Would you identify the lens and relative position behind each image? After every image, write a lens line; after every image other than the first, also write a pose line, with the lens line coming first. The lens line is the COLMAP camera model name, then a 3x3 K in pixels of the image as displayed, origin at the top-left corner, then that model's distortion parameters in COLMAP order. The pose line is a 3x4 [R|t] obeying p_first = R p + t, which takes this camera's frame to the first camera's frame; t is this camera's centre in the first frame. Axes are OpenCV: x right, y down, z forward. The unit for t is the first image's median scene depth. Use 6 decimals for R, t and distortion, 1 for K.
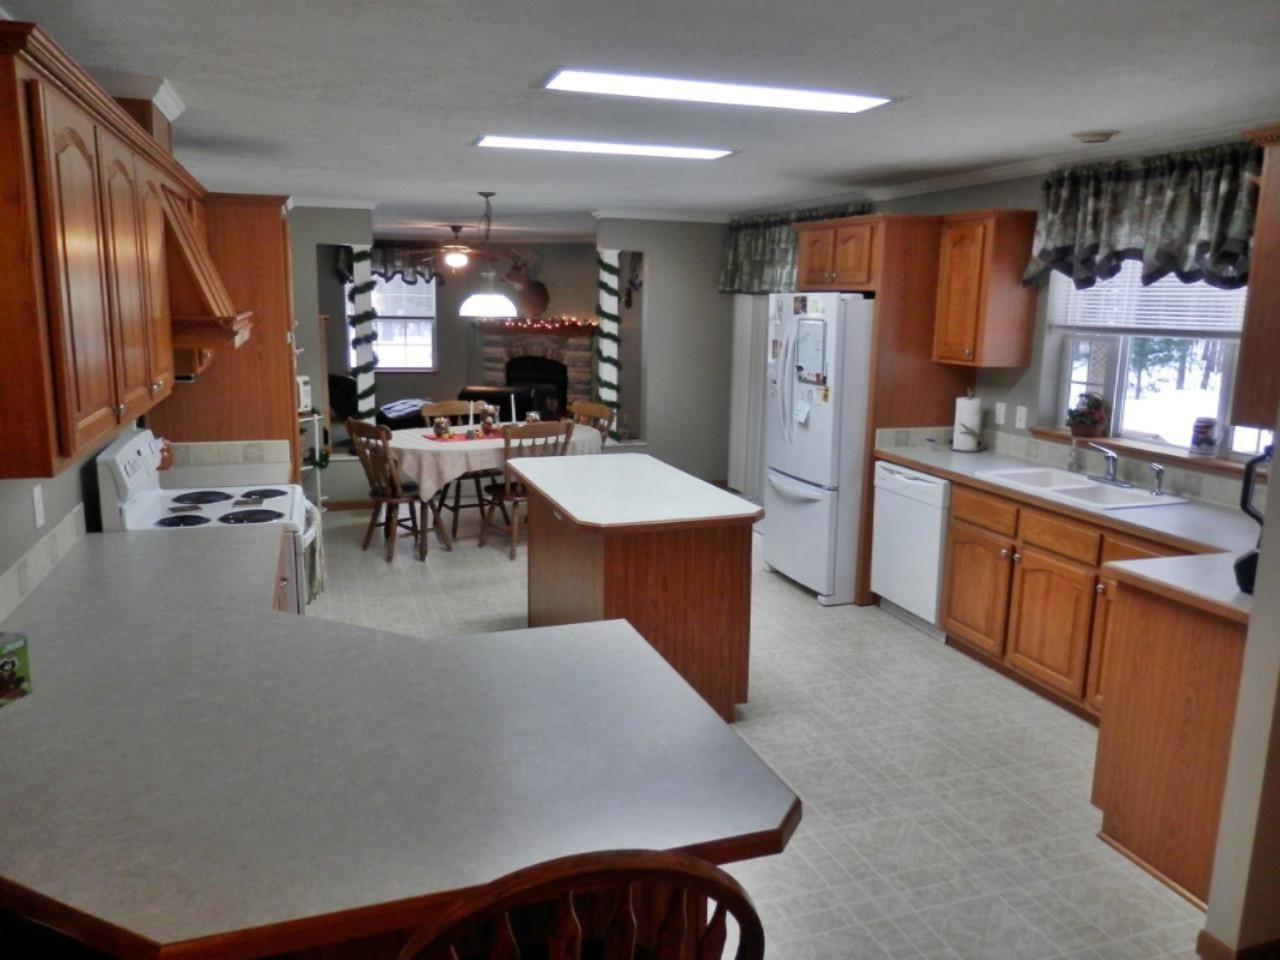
lens RADIAL K [[921.8, 0, 640.0], [0, 921.8, 480.0], [0, 0, 1]] dist [-0.043455, 0.002483]
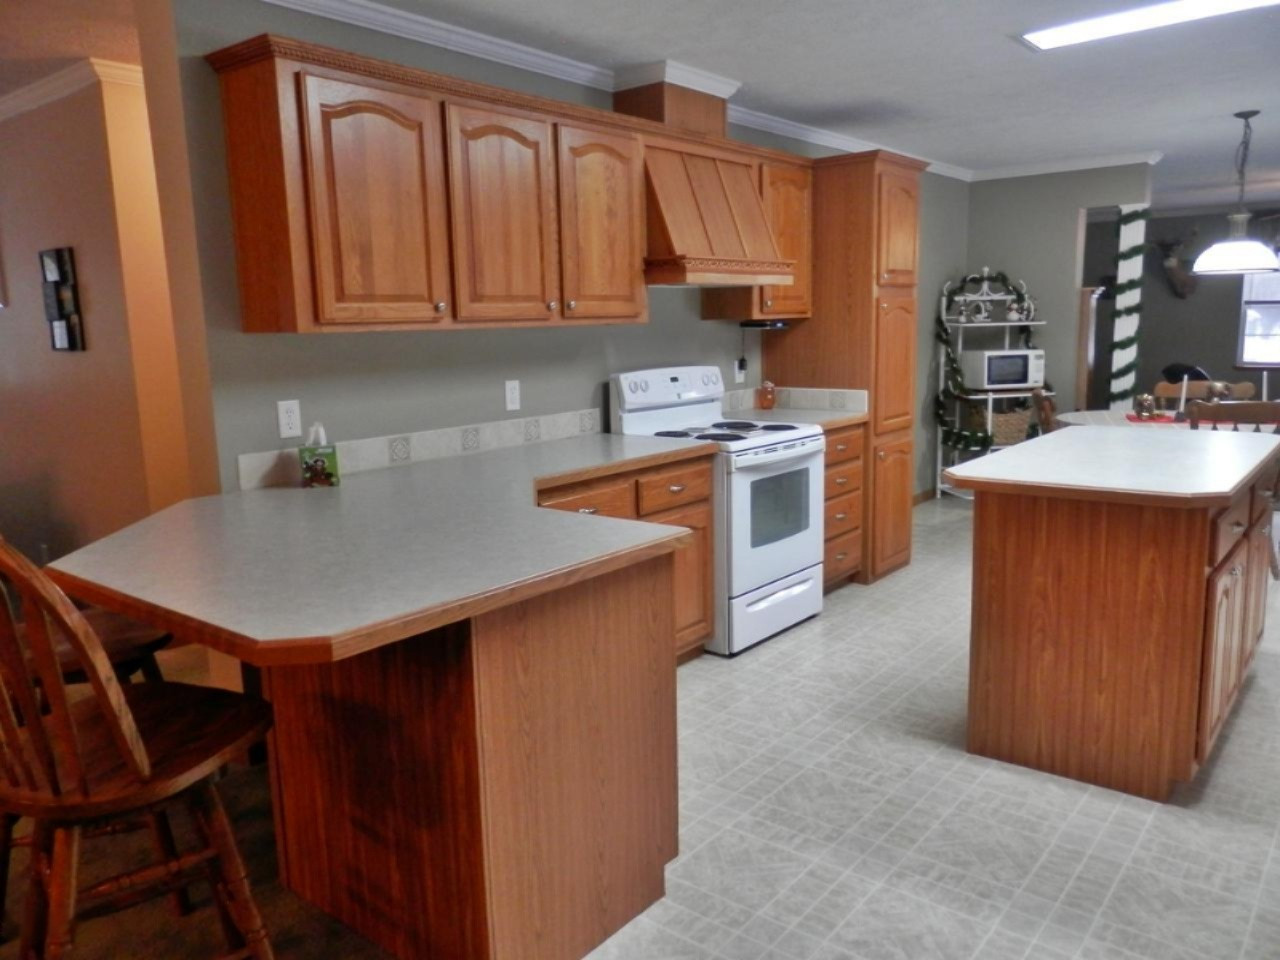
lens RADIAL K [[921.8, 0, 640.0], [0, 921.8, 480.0], [0, 0, 1]] dist [-0.043455, 0.002483]
pose [[0.508487, 0.107068, -0.854387, 0.461888], [-0.123757, 0.991025, 0.050537, 0.043420], [0.852130, 0.080039, 0.517173, 0.323430]]
